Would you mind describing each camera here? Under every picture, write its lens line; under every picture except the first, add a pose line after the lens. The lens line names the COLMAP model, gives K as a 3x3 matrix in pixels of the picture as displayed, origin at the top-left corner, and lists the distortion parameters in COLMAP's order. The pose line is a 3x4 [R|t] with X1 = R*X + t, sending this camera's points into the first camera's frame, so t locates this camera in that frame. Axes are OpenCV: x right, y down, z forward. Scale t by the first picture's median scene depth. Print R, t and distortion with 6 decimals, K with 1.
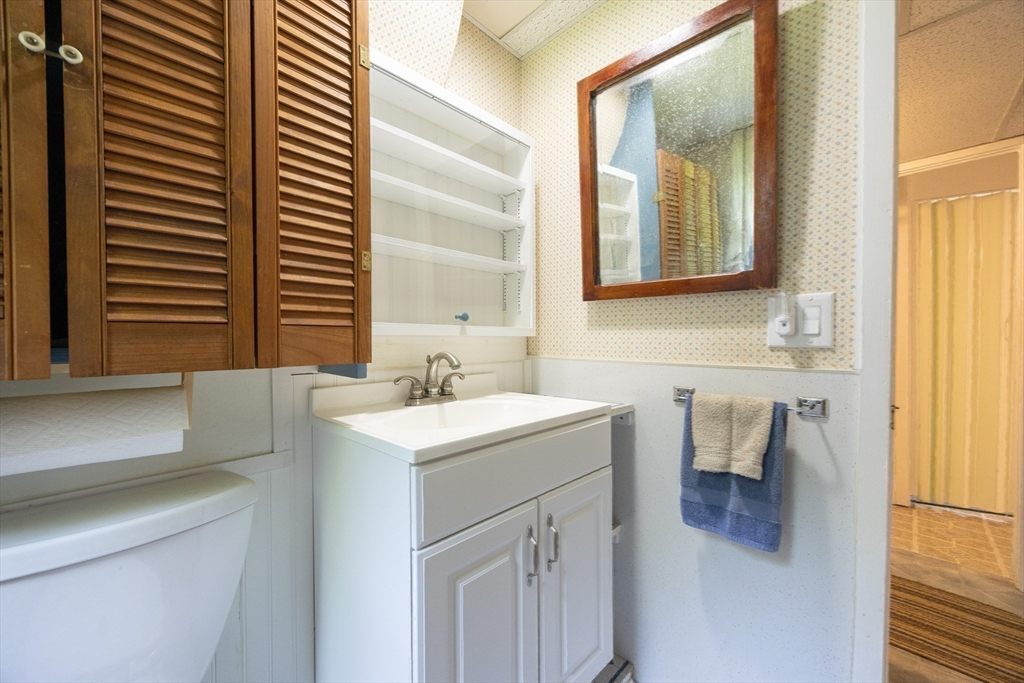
lens RADIAL K [[393.1, 0, 510.9], [0, 393.1, 340.5], [0, 0, 1]] dist [-0.000043, 0.000003]
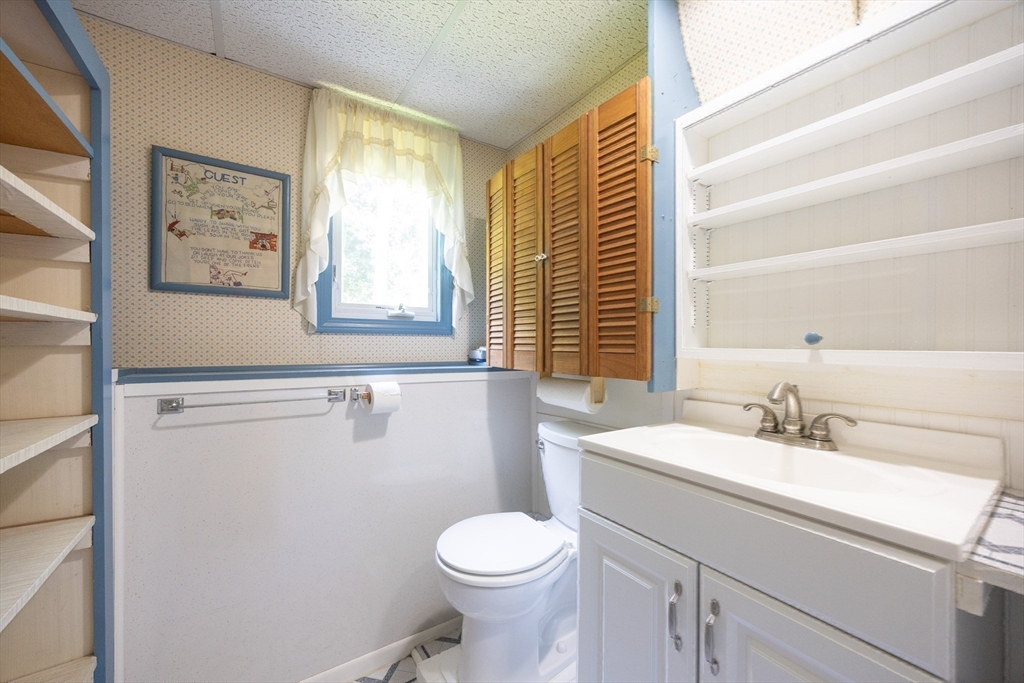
lens RADIAL K [[393.1, 0, 510.9], [0, 393.1, 340.5], [0, 0, 1]] dist [-0.000043, 0.000003]
pose [[-0.193677, -0.009145, -0.981023, 0.763295], [-0.005432, 0.999951, -0.008249, -0.049065], [0.981050, 0.003731, -0.193717, 0.609360]]
